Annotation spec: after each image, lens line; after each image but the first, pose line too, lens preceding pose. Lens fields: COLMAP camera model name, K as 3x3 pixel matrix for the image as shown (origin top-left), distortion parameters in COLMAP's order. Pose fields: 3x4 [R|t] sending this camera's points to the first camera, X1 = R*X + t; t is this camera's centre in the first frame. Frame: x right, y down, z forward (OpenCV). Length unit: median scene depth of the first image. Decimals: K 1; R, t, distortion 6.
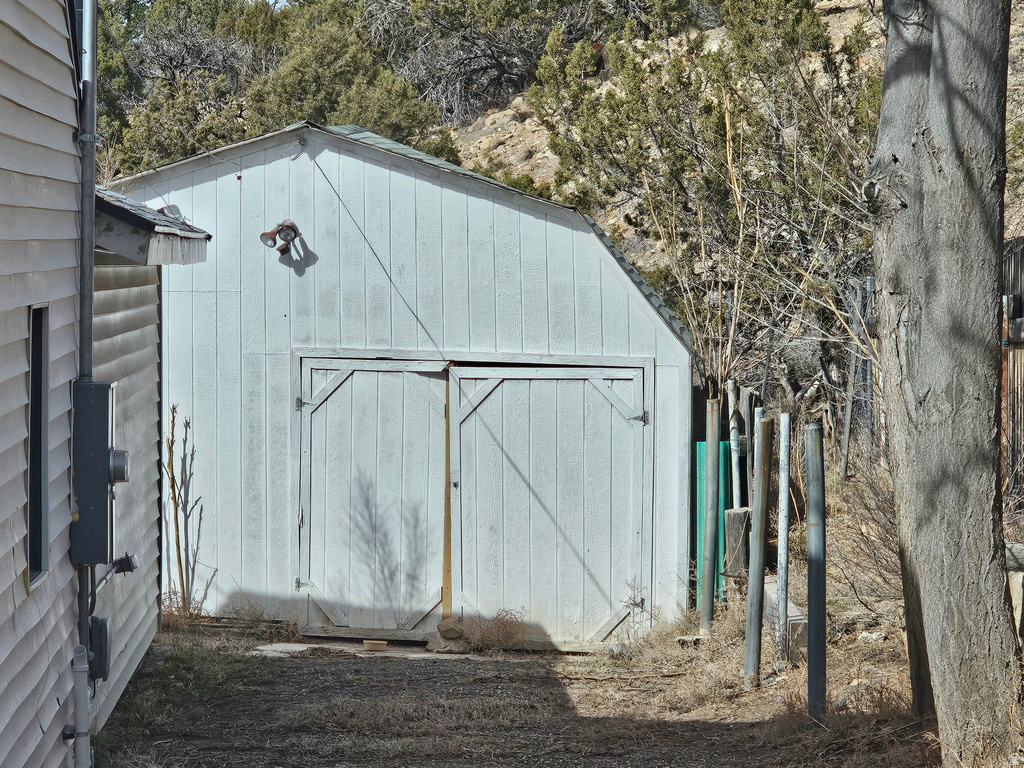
lens RADIAL K [[2068.7, 0, 511.5], [0, 2068.7, 383.0], [0, 0, 1]] dist [-0.205326, 0.000000]
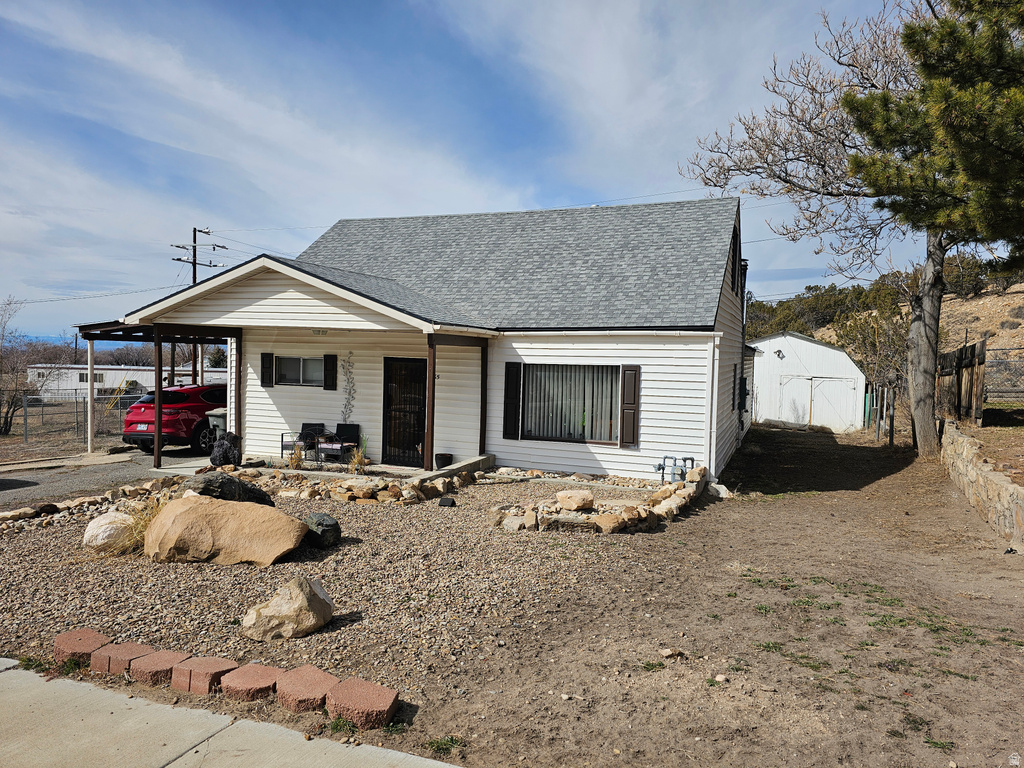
lens RADIAL K [[687.0, 0, 504.5], [0, 687.0, 396.1], [0, 0, 1]] dist [0.059842, -0.043133]
pose [[0.918824, 0.036532, -0.392973, -0.055464], [-0.042429, 0.999079, -0.006328, 0.084658], [0.392380, 0.022488, 0.919528, -0.936851]]
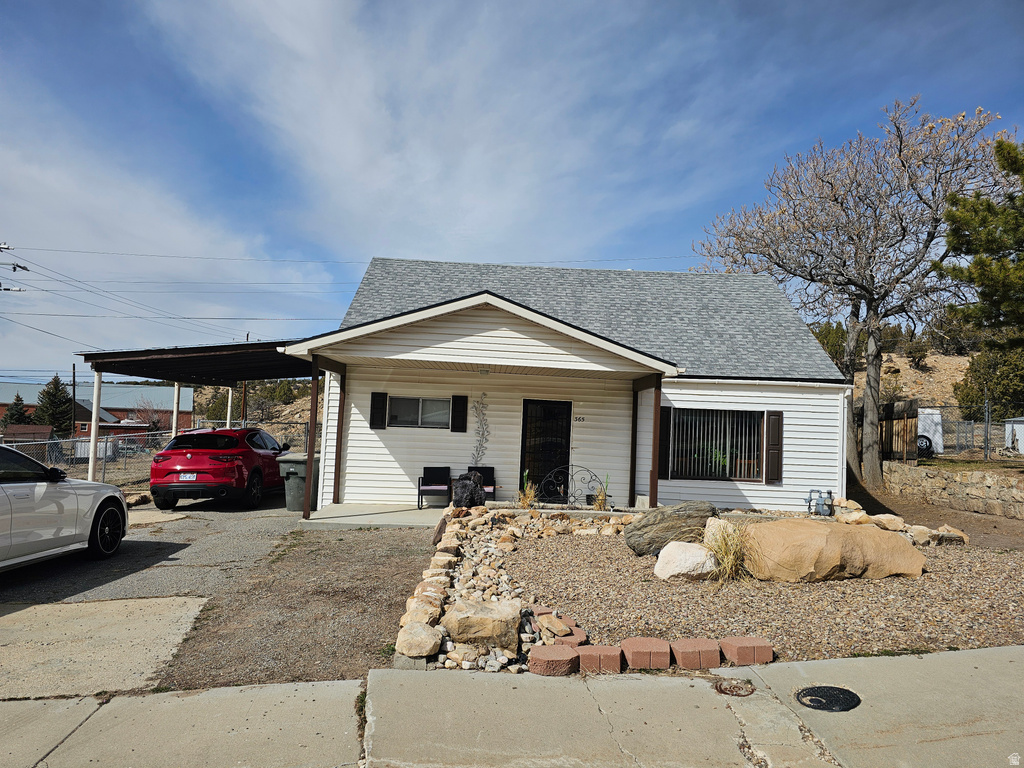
lens RADIAL K [[687.0, 0, 500.8], [0, 687.0, 378.4], [0, 0, 1]] dist [0.059842, -0.043133]
pose [[0.999215, 0.031664, -0.023793, -0.847026], [-0.034509, 0.990823, -0.130685, 0.149762], [0.019436, 0.131403, 0.991138, -1.145671]]
